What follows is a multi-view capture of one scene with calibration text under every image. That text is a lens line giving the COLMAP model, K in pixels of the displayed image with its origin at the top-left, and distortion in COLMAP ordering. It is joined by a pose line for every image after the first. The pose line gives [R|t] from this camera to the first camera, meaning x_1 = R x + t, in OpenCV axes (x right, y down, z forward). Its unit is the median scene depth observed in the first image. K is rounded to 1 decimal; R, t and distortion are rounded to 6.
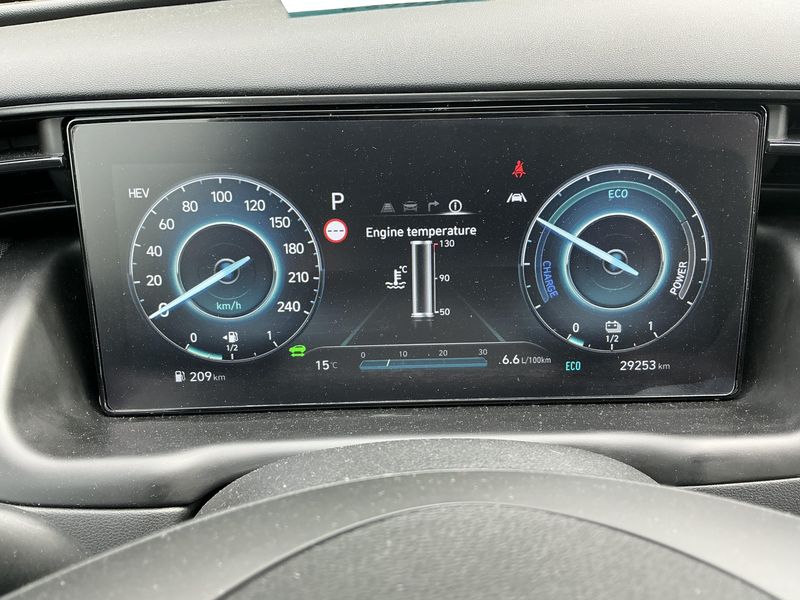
lens RADIAL K [[660.9, 0, 398.6], [0, 660.9, 301.3], [0, 0, 1]] dist [0.065347, -0.137379]
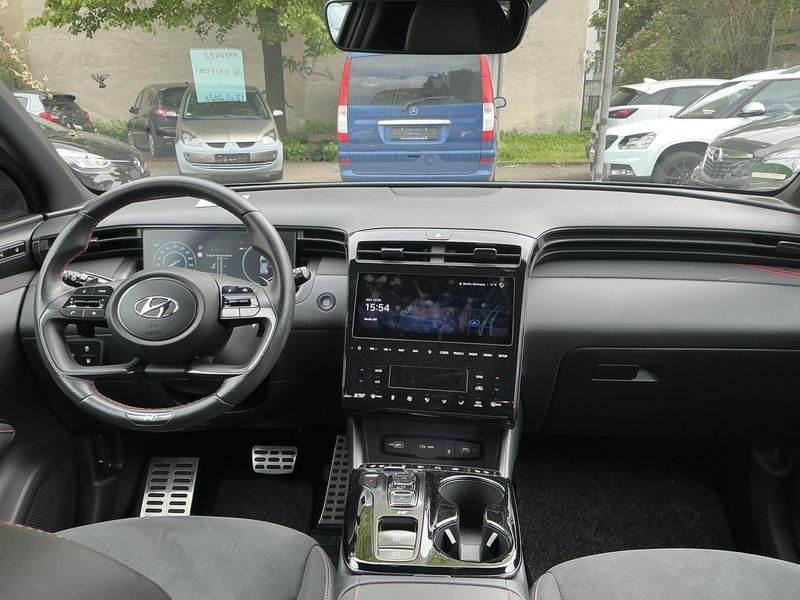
lens RADIAL K [[660.9, 0, 401.3], [0, 660.9, 301.8], [0, 0, 1]] dist [0.065347, -0.137379]
pose [[0.998489, 0.032643, -0.044216, 1.457907], [-0.039135, 0.987142, -0.154981, 0.839942], [0.038588, 0.156477, 0.986927, -3.288319]]
